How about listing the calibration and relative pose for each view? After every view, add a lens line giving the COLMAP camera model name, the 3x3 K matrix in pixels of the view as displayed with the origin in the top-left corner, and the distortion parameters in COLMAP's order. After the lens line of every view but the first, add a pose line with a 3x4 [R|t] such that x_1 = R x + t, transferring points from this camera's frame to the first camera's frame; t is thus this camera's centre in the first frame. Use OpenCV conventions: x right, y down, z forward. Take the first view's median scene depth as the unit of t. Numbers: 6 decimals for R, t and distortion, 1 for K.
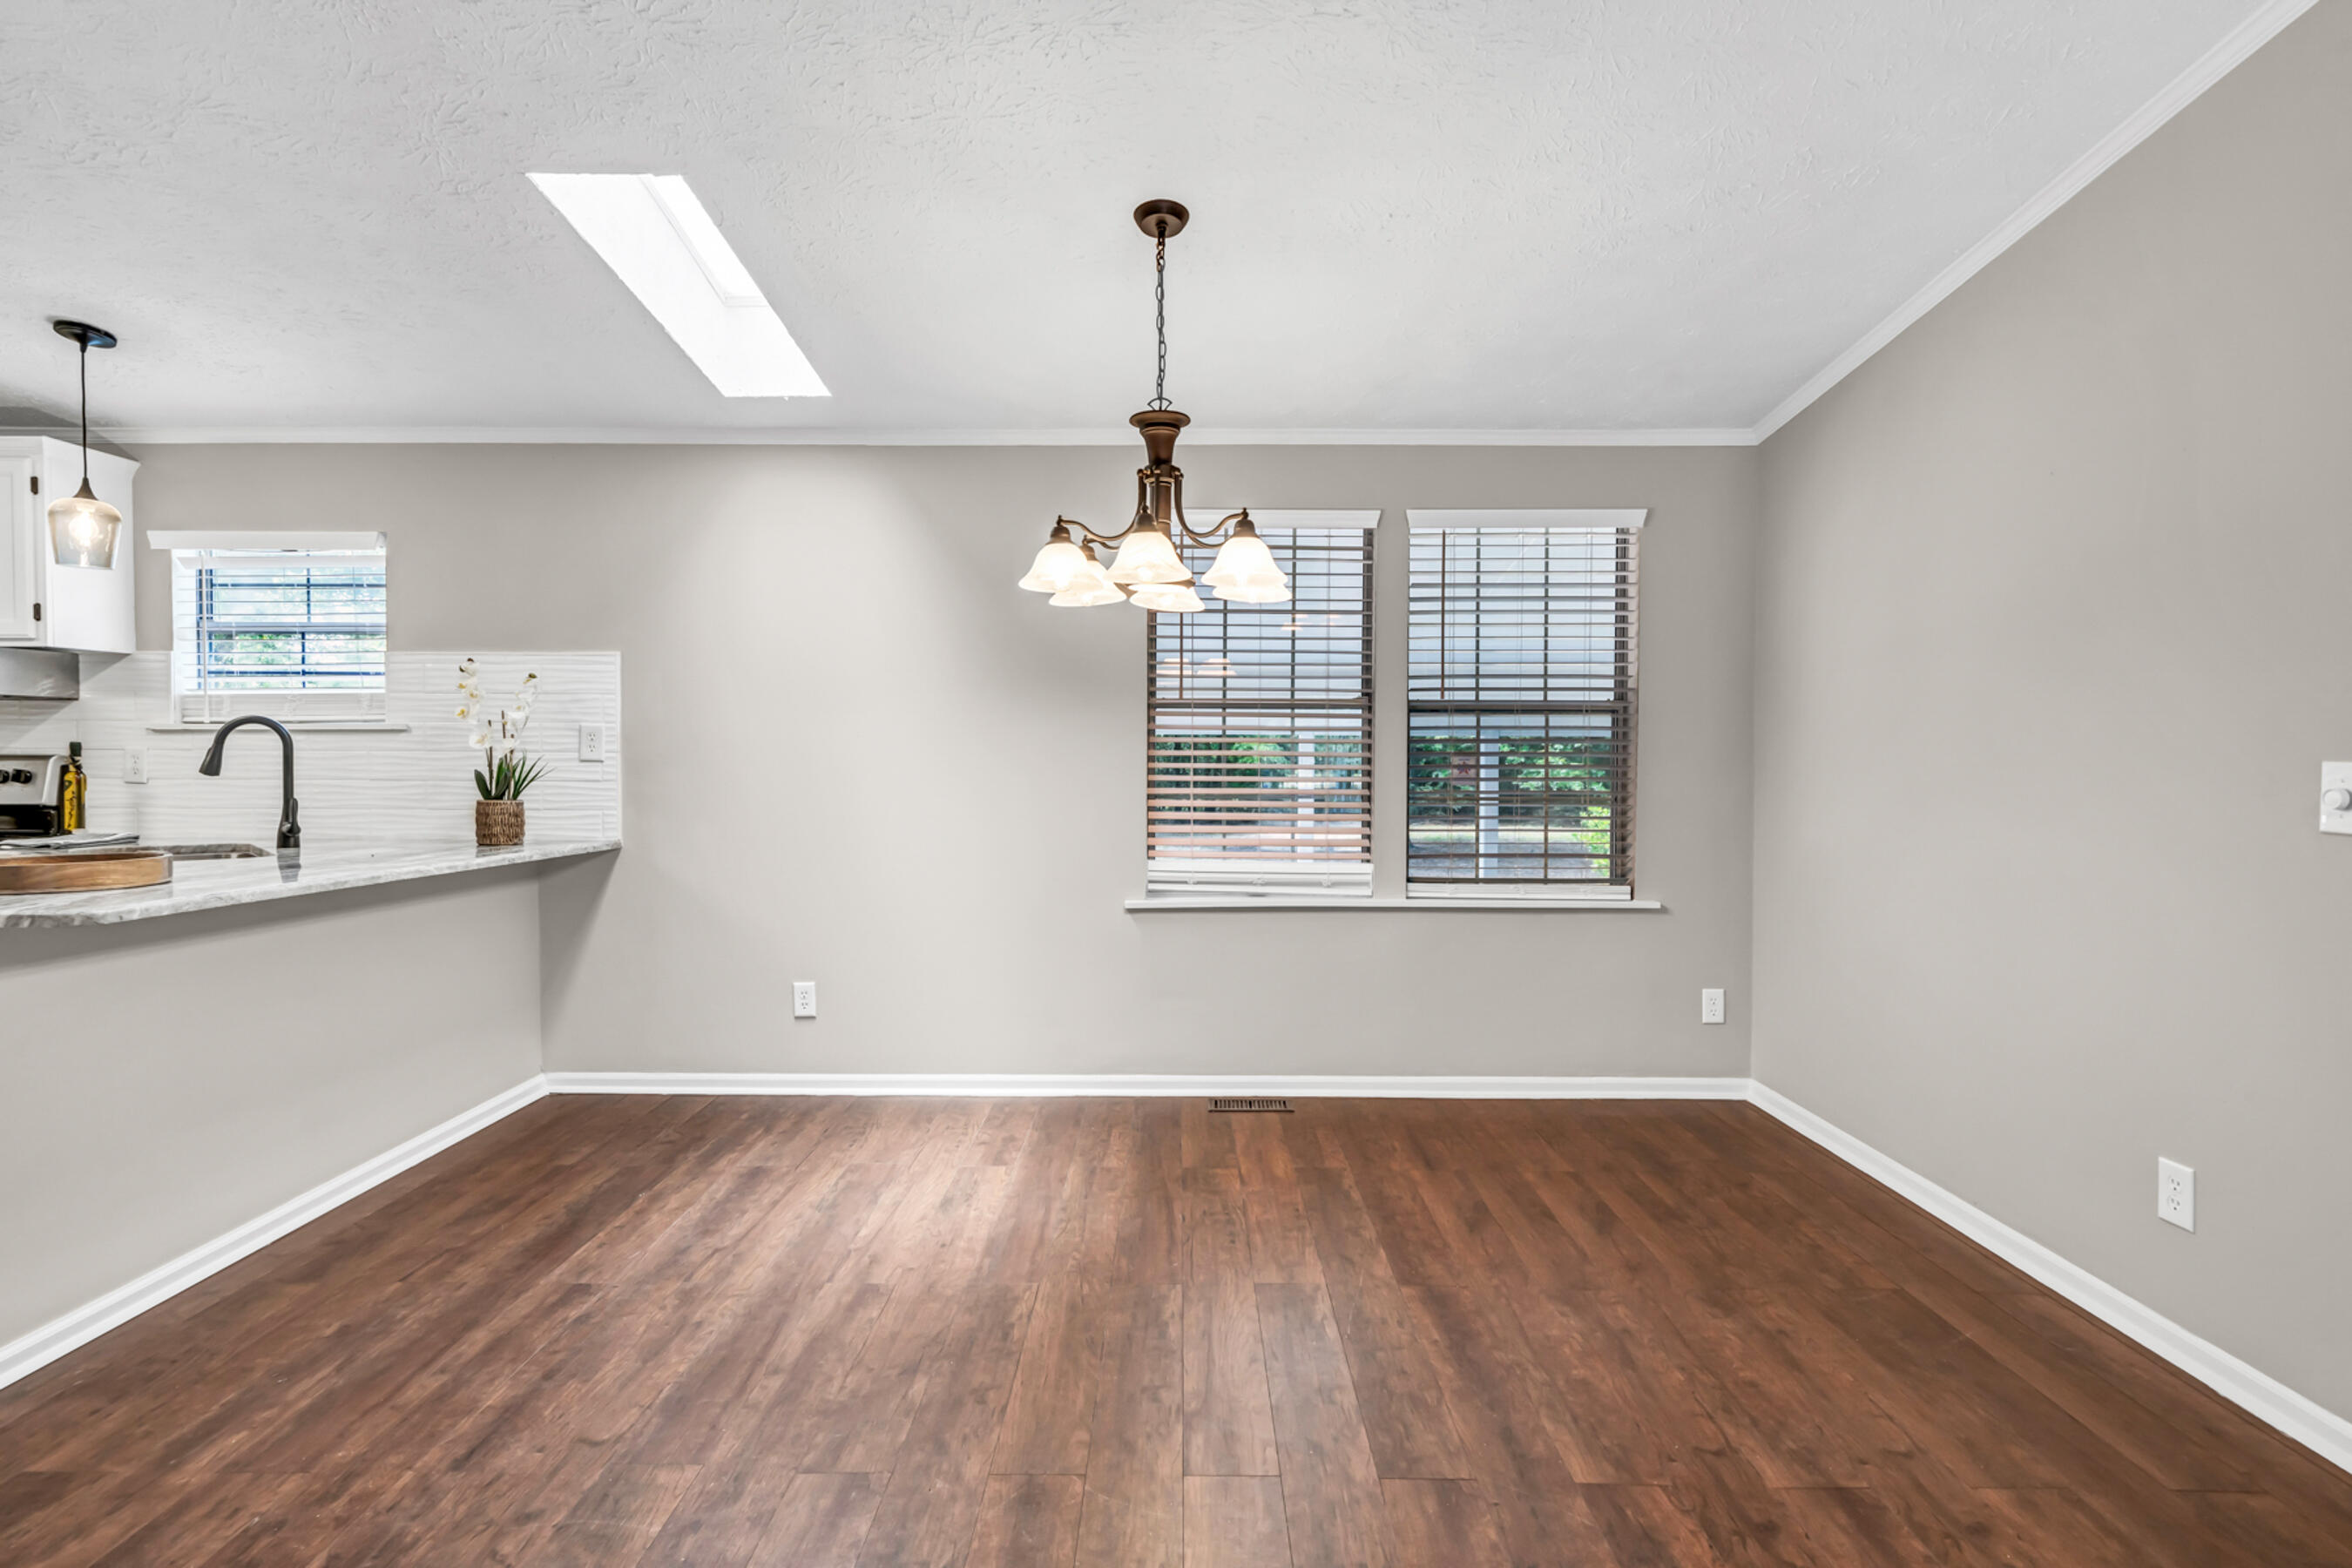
lens RADIAL K [[1129.0, 0, 1182.1], [0, 1129.0, 779.7], [0, 0, 1]] dist [-0.002713, -0.000041]
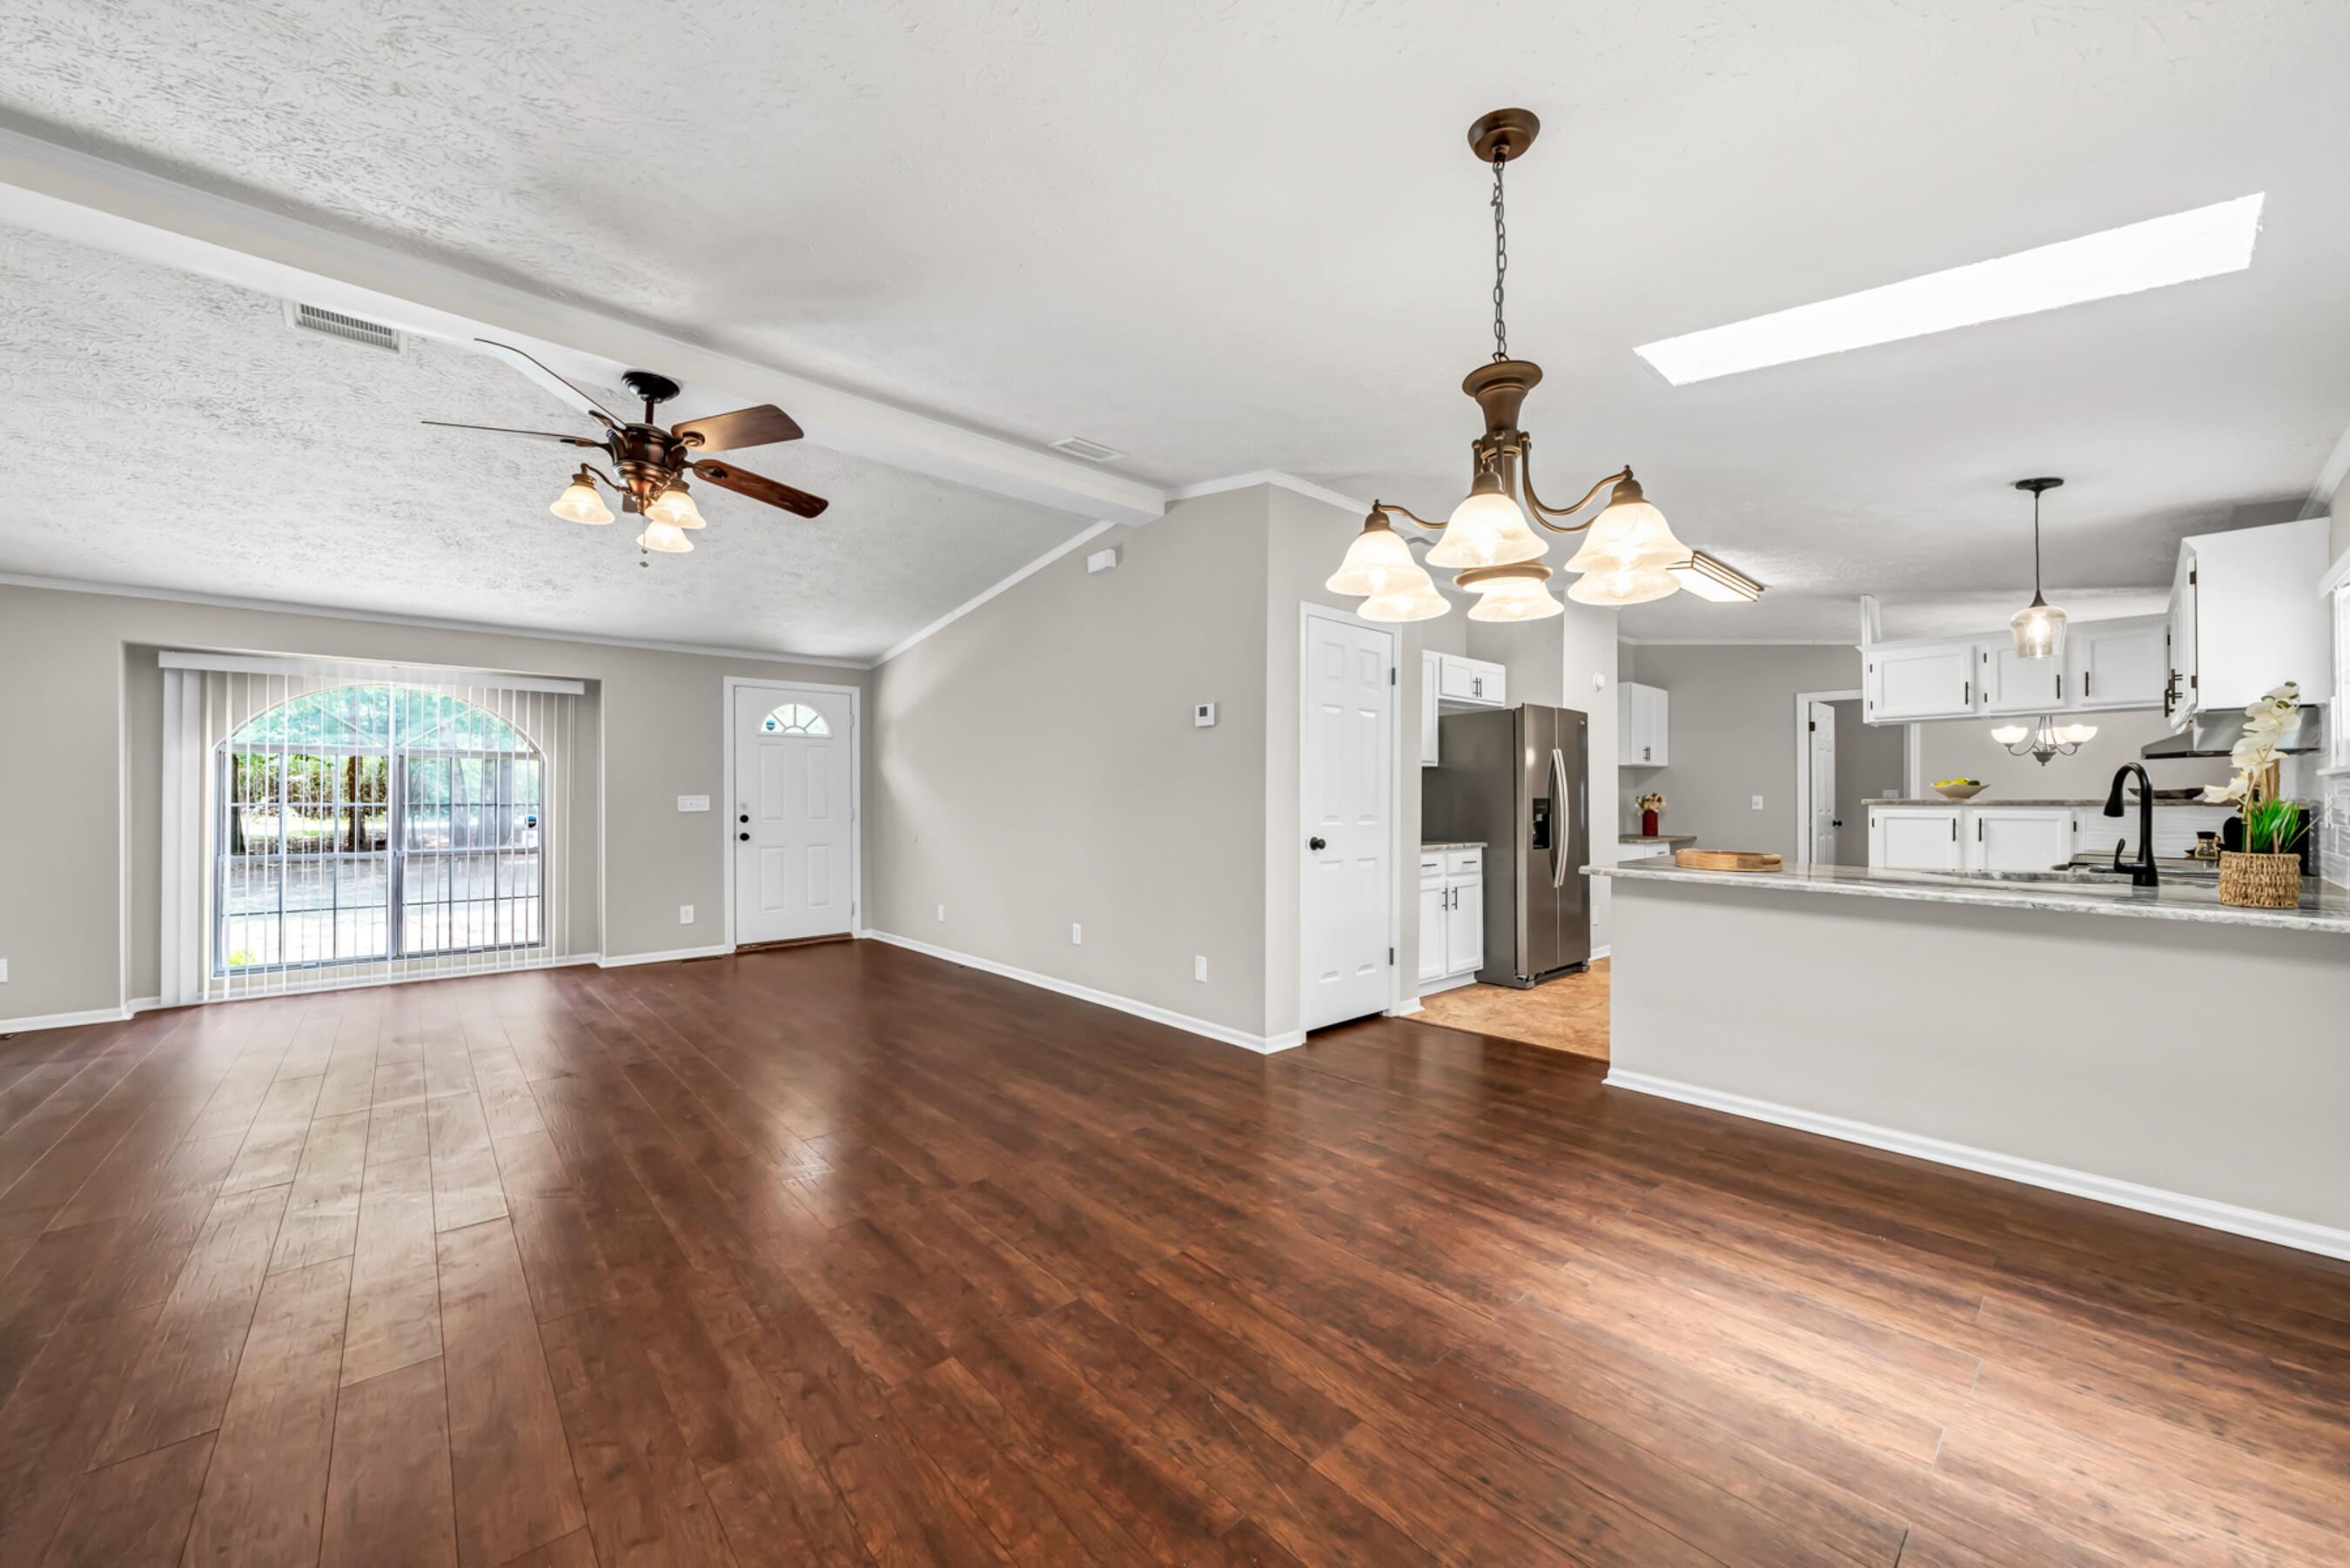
lens RADIAL K [[865.5, 0, 1165.9], [0, 865.5, 792.2], [0, 0, 1]] dist [-0.000056, -0.000077]
pose [[-0.746843, -0.009907, -0.664927, 0.451447], [-0.020760, 0.999749, 0.008423, -0.016107], [0.664676, 0.020094, -0.746861, 1.024841]]
